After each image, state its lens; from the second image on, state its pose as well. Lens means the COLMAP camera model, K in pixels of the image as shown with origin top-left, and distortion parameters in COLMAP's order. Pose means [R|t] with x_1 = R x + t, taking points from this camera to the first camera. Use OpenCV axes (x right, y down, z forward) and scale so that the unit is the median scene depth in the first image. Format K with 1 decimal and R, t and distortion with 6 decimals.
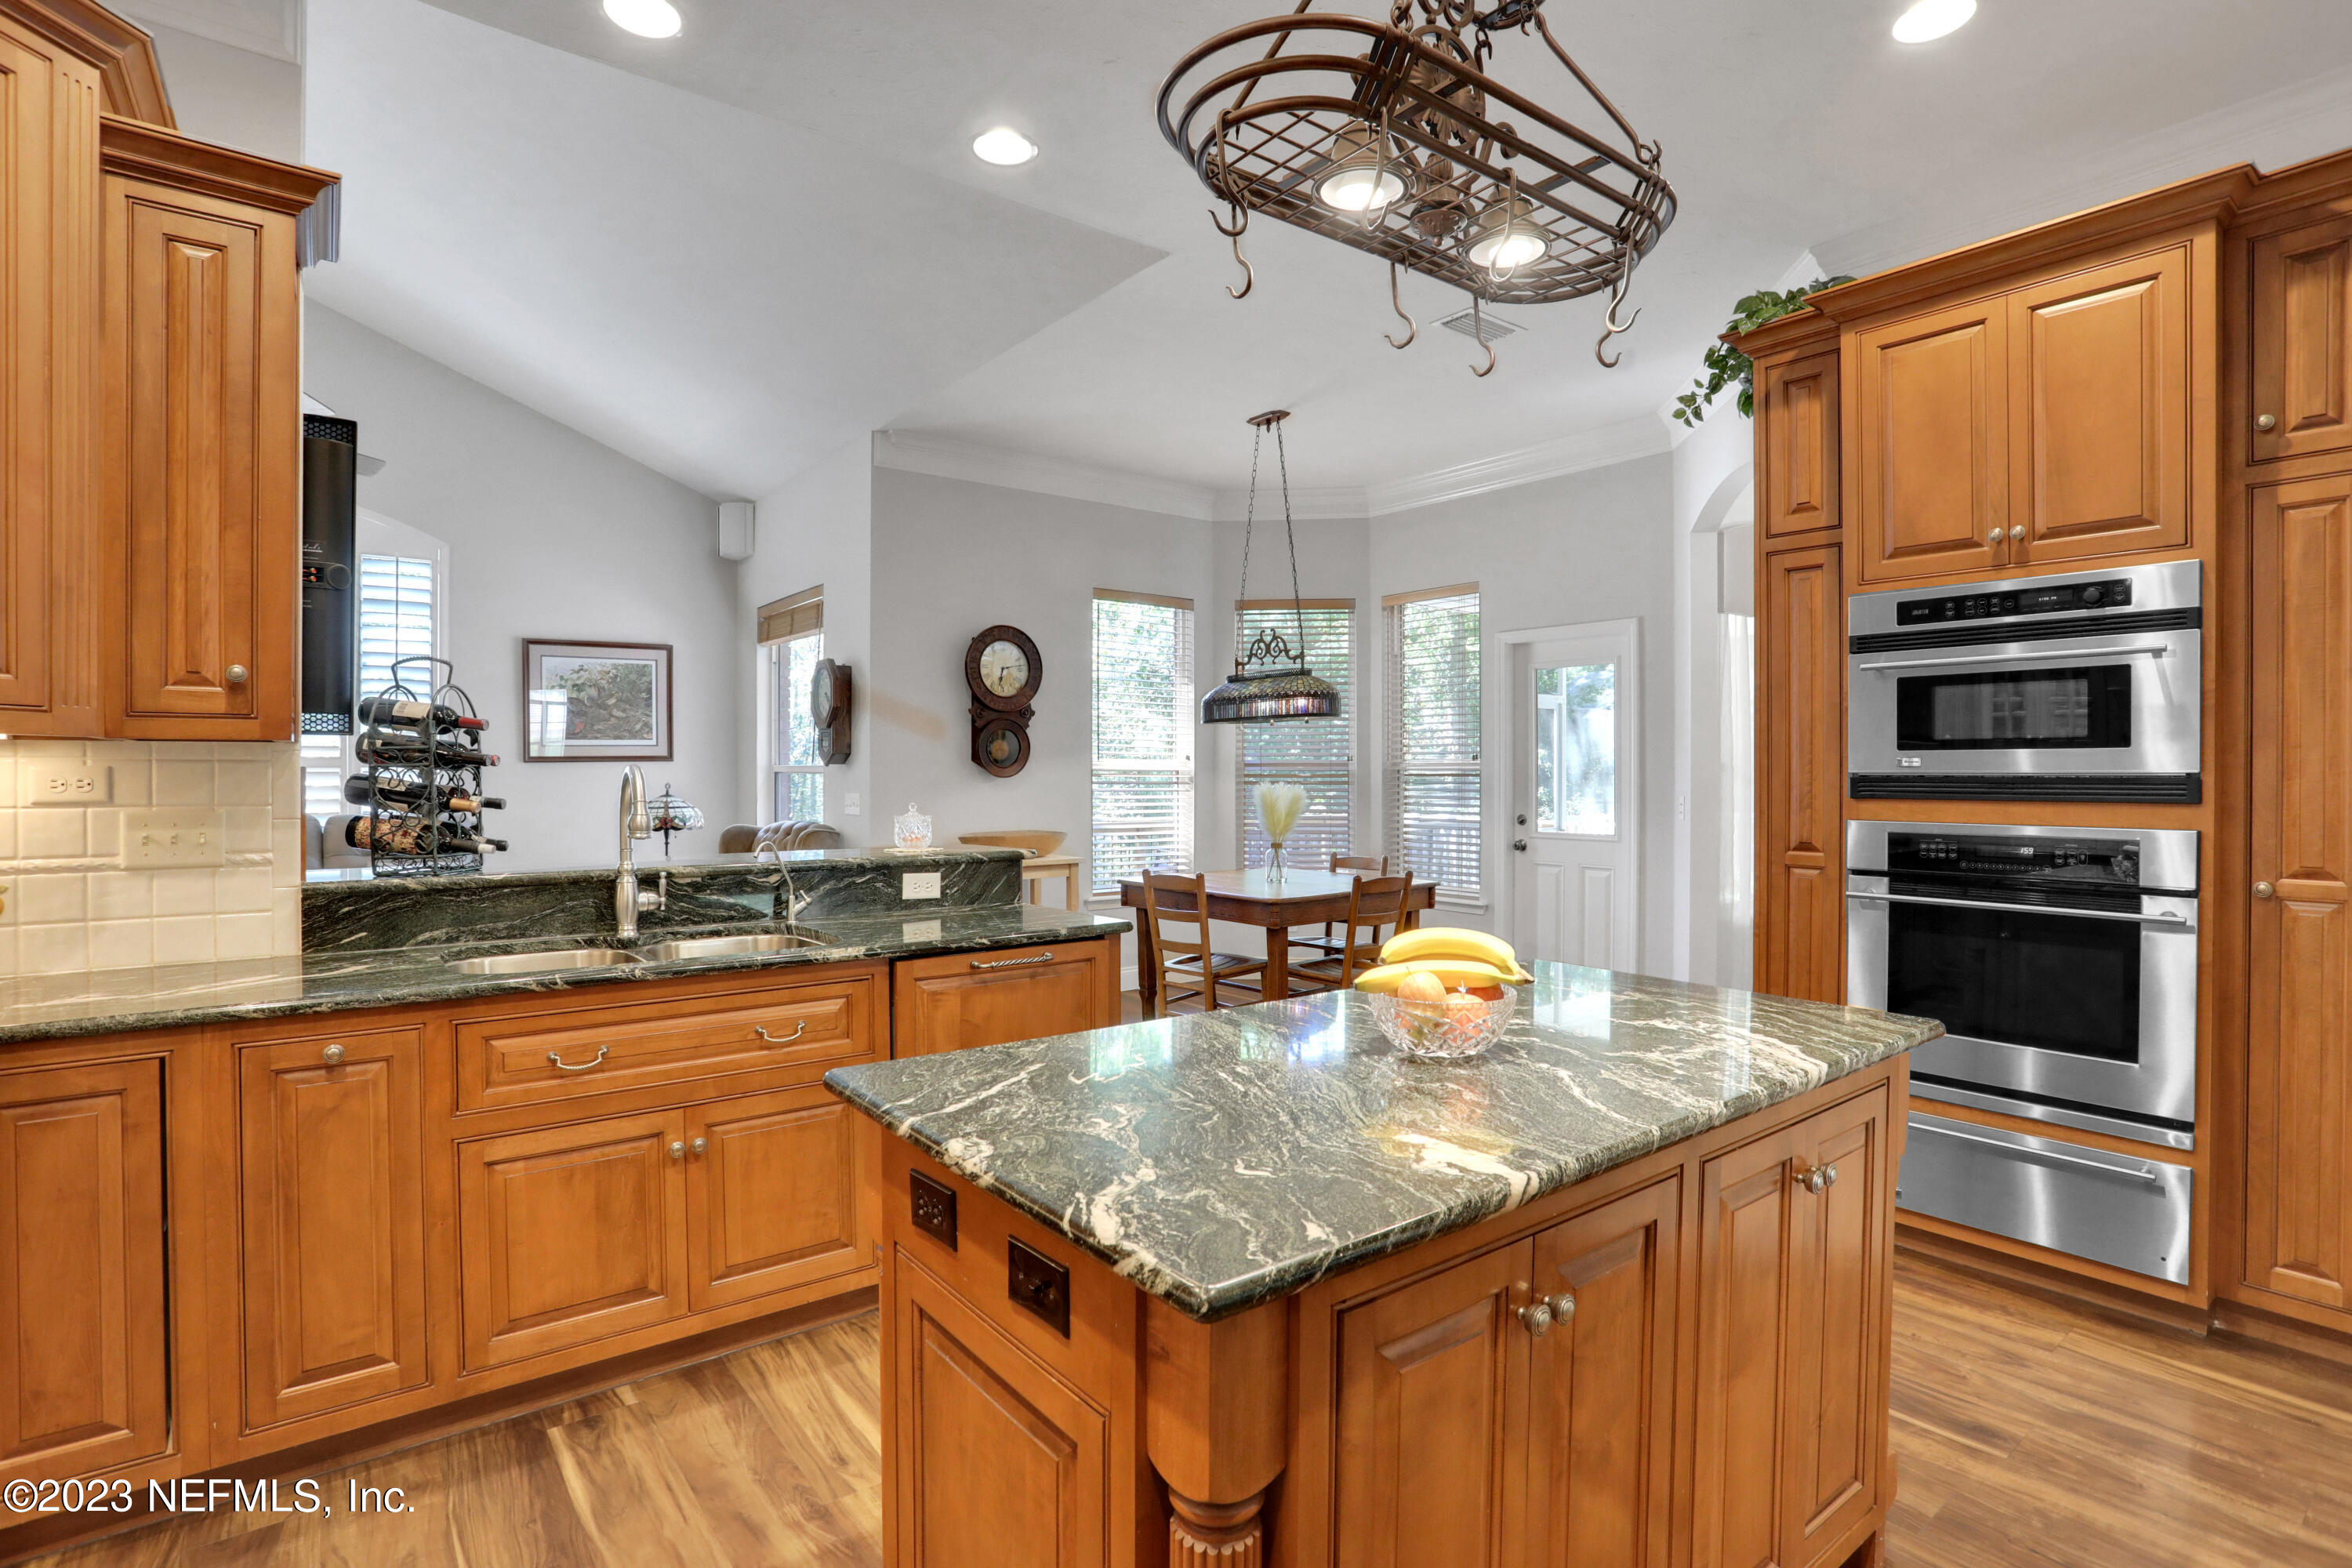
lens RADIAL K [[1146.2, 0, 1176.0], [0, 1146.2, 784.0], [0, 0, 1]] dist [-0.080194, 0.041310]
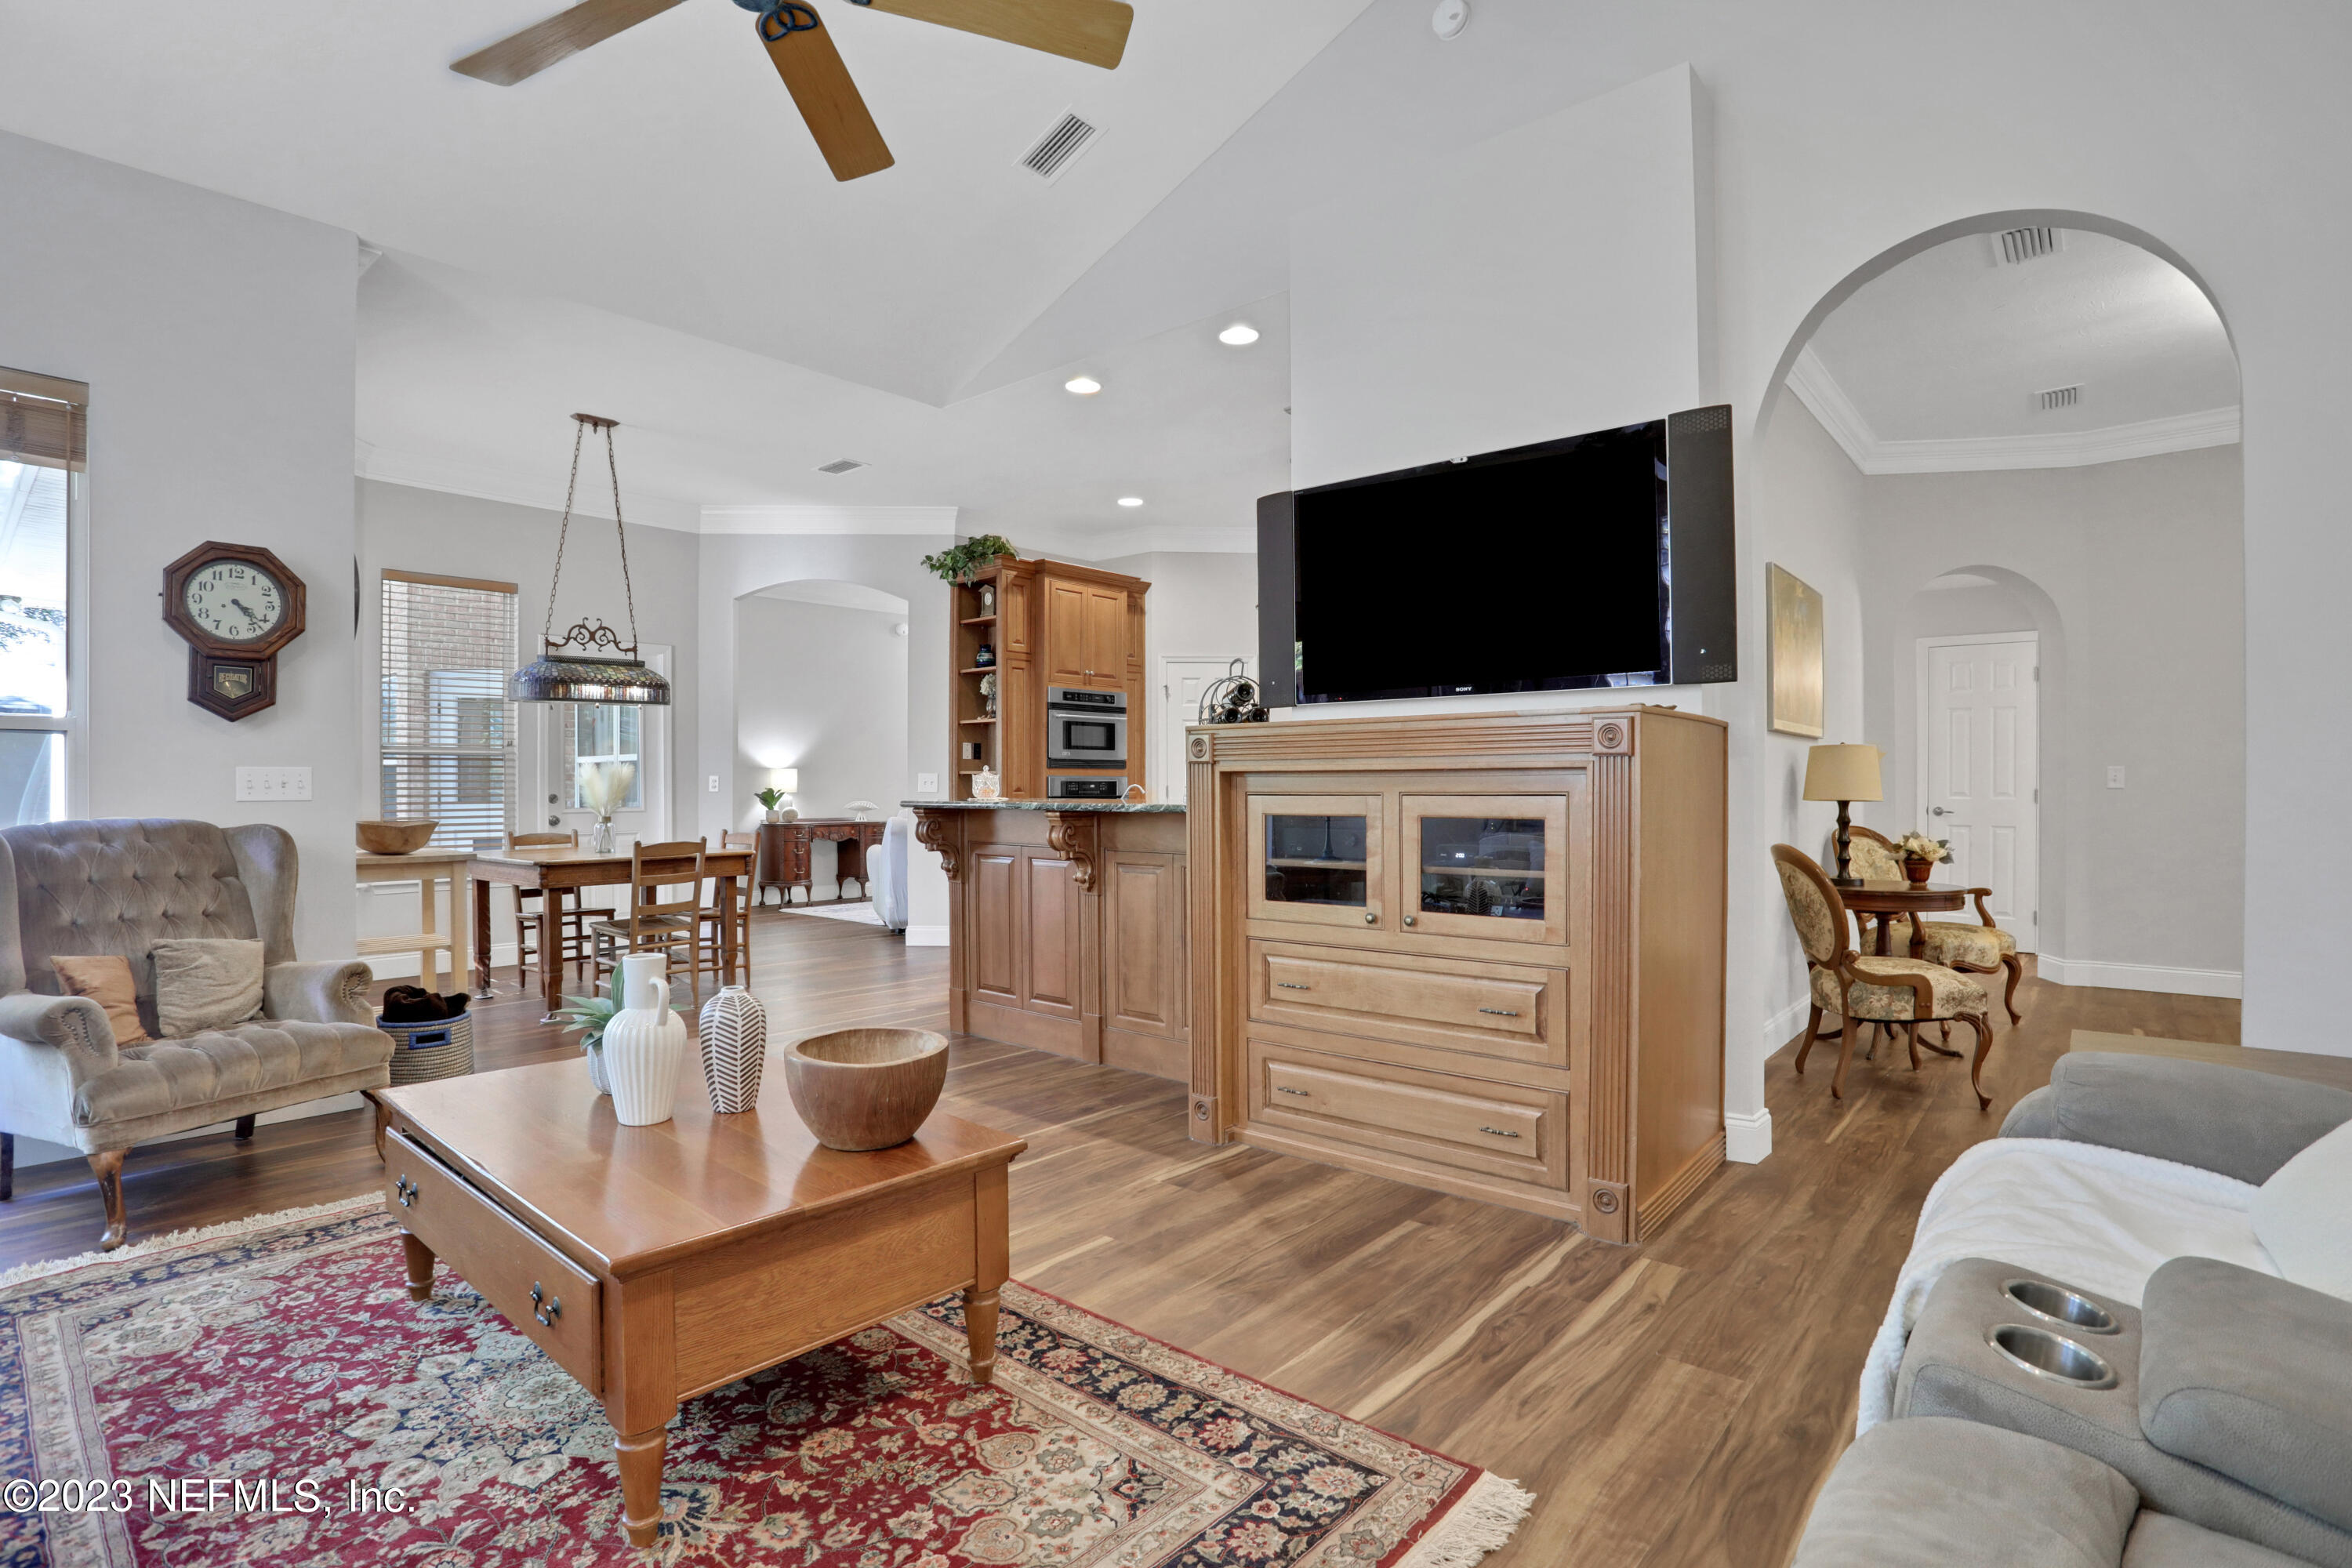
lens RADIAL K [[1141.8, 0, 1245.6], [0, 1141.8, 784.3], [0, 0, 1]] dist [-0.077967, 0.027996]
pose [[-0.245032, -0.000833, 0.969515, -2.063506], [0.015571, 0.999867, 0.004795, 0.046664], [-0.969390, 0.016271, -0.244986, 1.286000]]
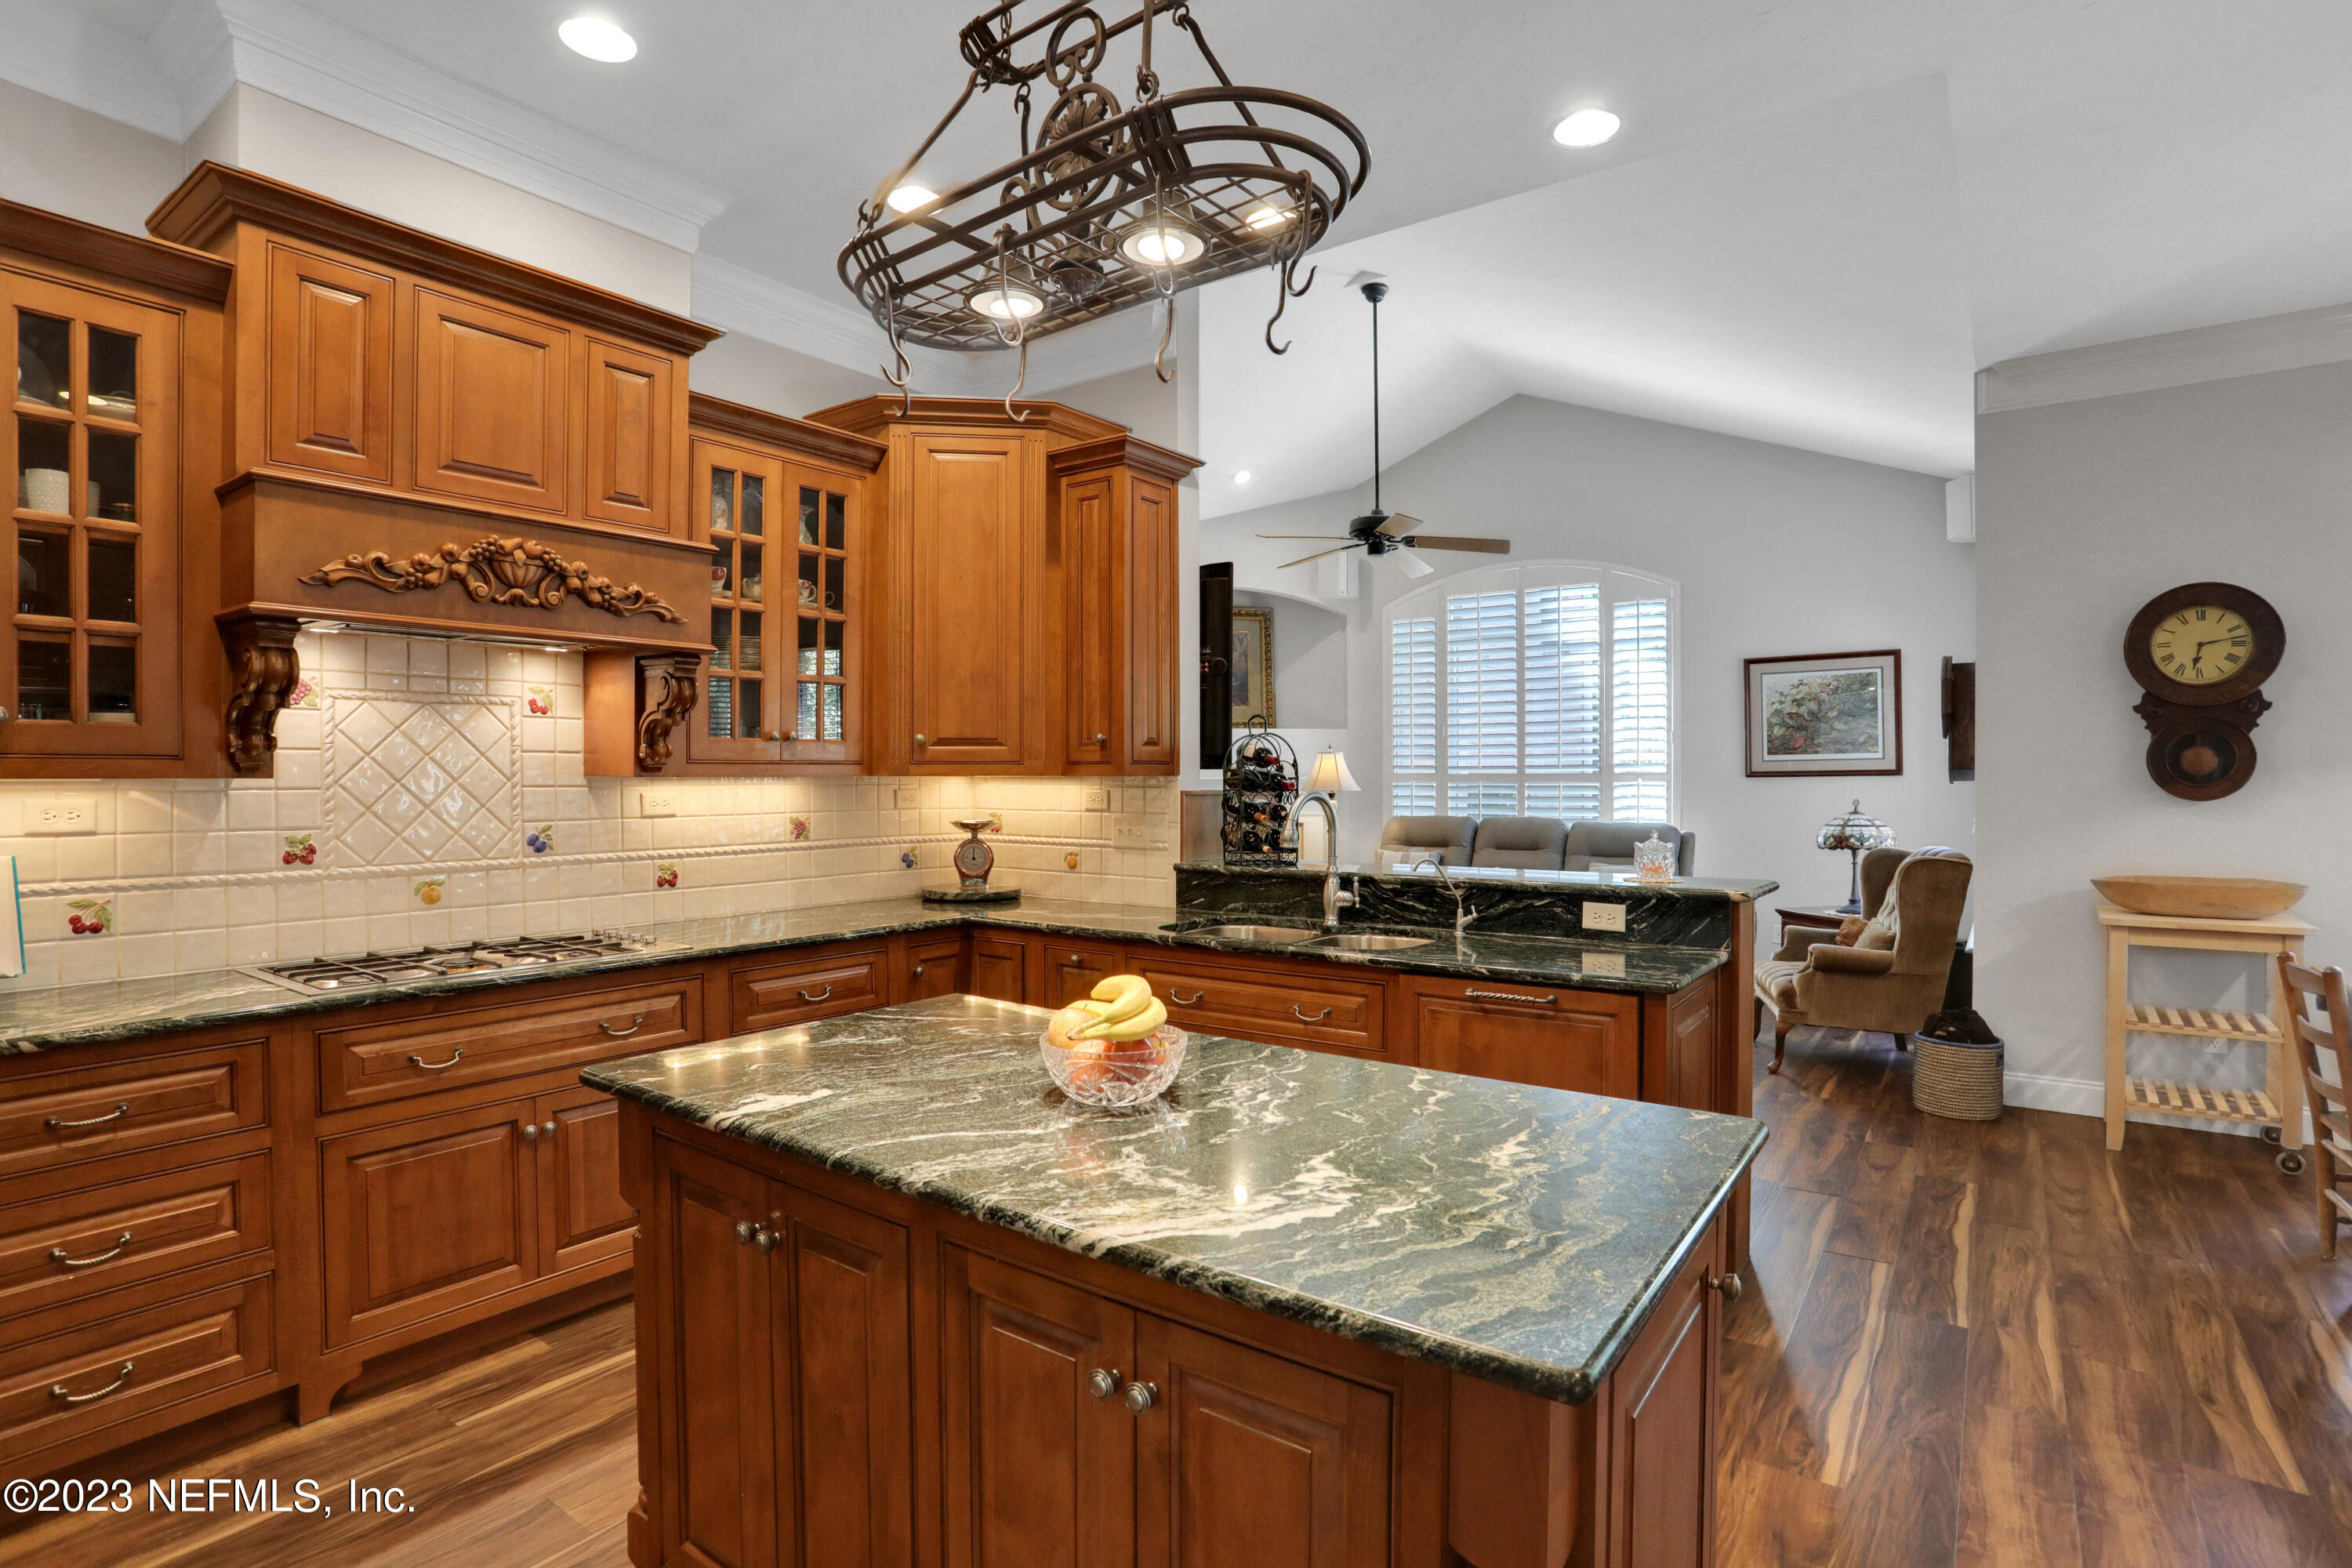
lens RADIAL K [[1168.2, 0, 1172.2], [0, 1168.2, 789.8], [0, 0, 1]] dist [-0.082824, 0.034424]
pose [[0.276124, 0.009657, -0.961073, 0.712621], [-0.009120, 0.999931, 0.007427, -0.025067], [0.961079, 0.006714, 0.276193, 0.448065]]
